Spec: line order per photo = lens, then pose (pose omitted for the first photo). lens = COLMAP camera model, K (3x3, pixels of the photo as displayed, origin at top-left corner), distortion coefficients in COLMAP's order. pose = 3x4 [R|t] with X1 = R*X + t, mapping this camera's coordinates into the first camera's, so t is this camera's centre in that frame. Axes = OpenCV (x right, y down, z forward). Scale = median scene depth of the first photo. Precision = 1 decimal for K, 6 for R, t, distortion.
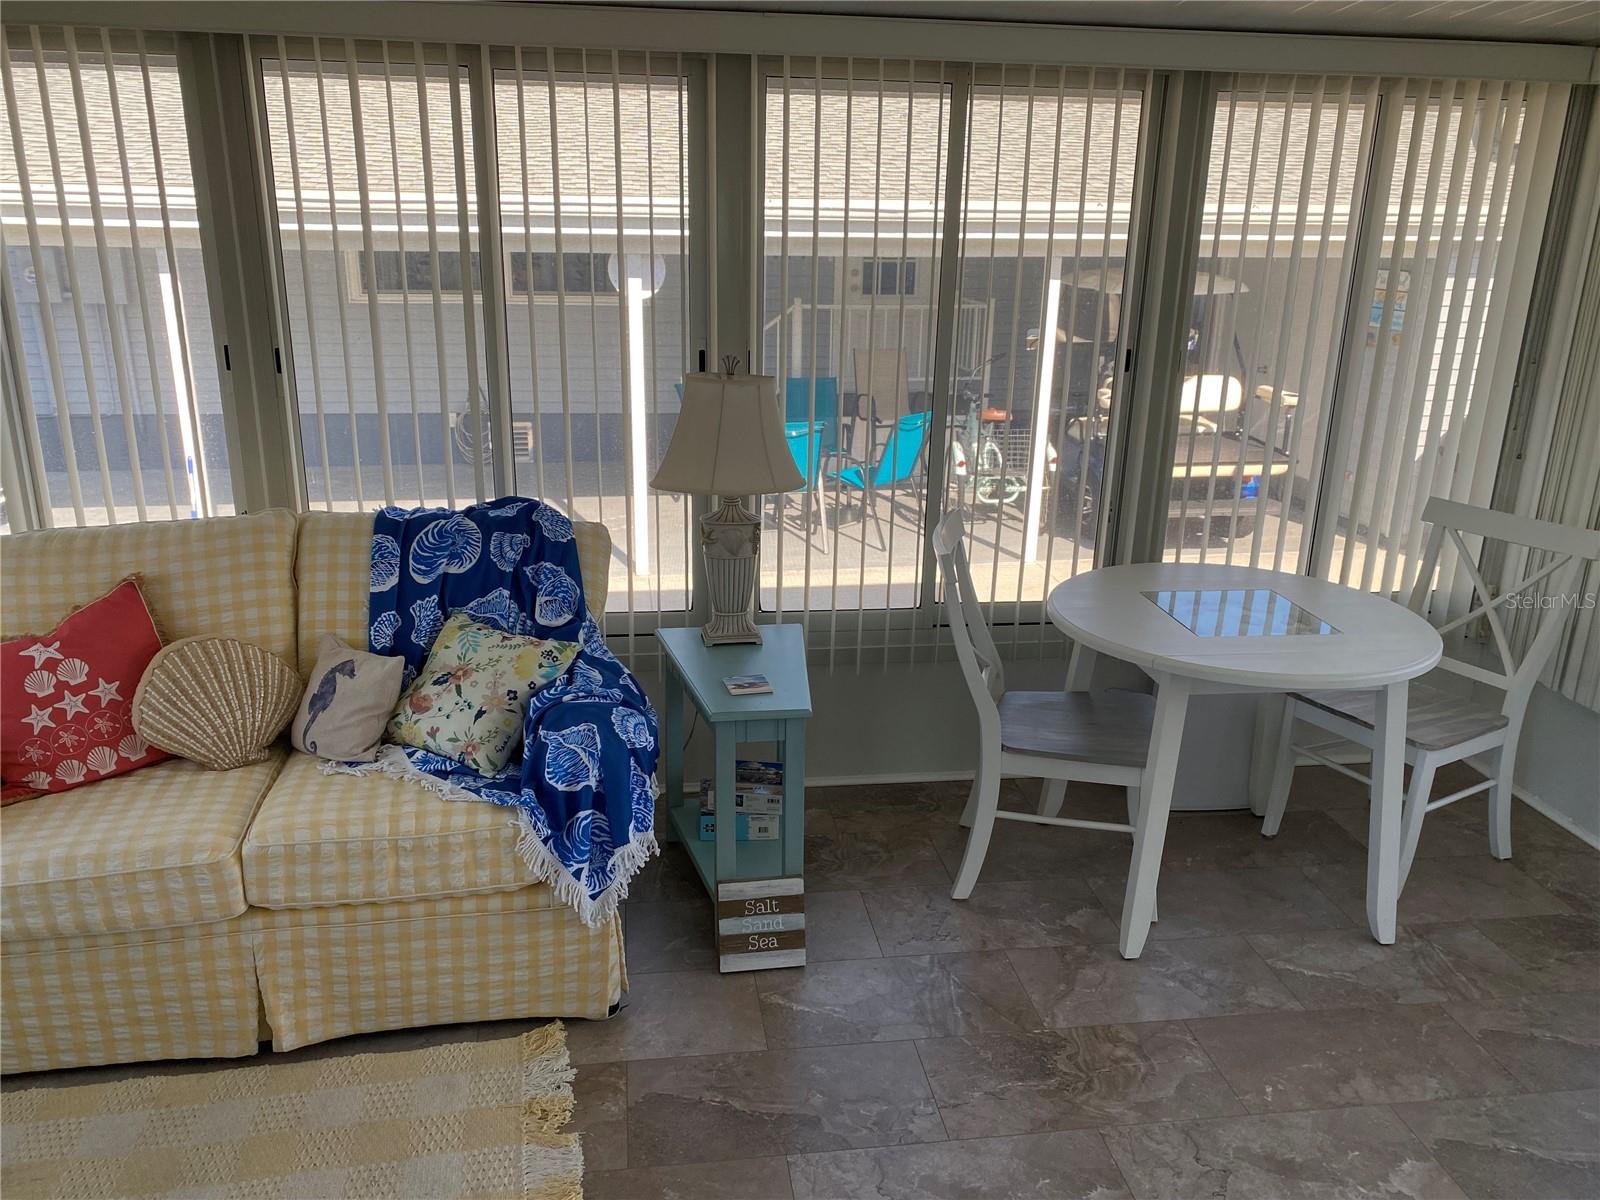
lens RADIAL K [[1210.8, 0, 799.4], [0, 1210.8, 602.2], [0, 0, 1]] dist [0.036109, -0.045264]
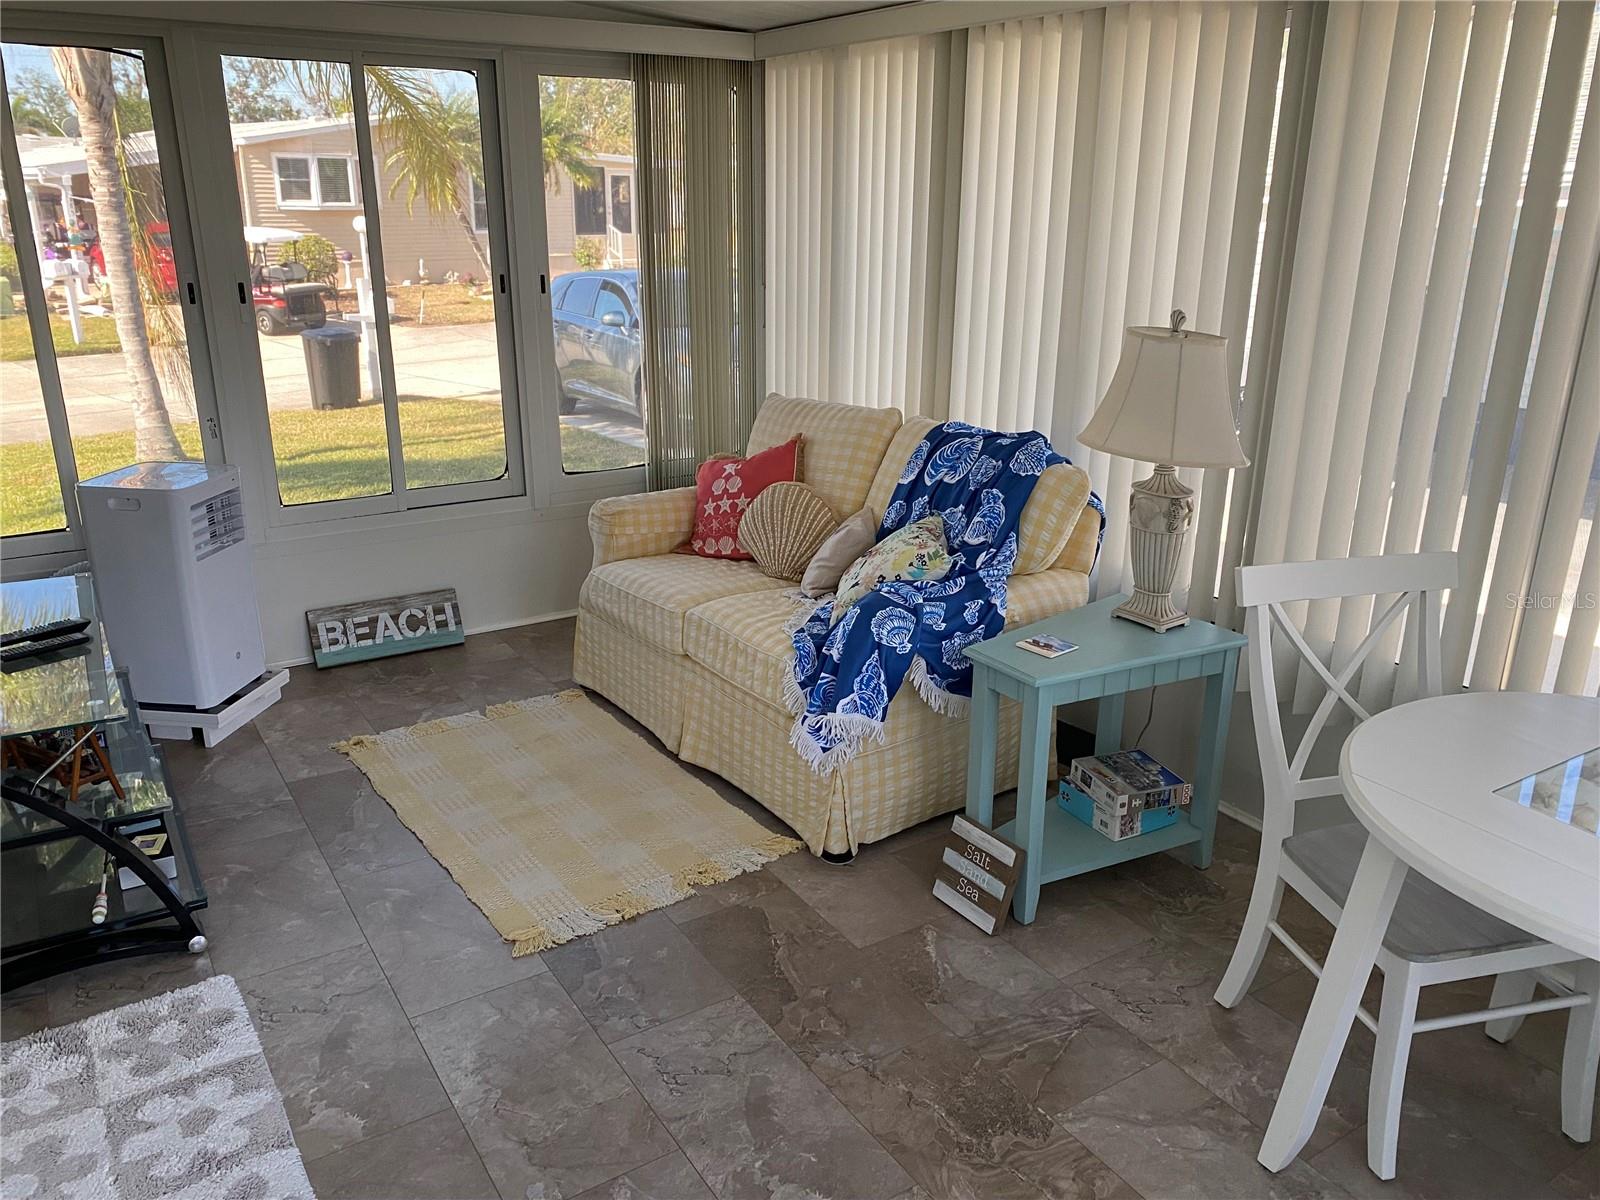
lens RADIAL K [[1210.8, 0, 799.5], [0, 1210.8, 598.1], [0, 0, 1]] dist [0.036109, -0.045264]
pose [[0.412230, 0.274289, -0.868811, 0.720493], [-0.276617, 0.946271, 0.167495, -0.077090], [0.868072, 0.171281, 0.465955, 0.373281]]
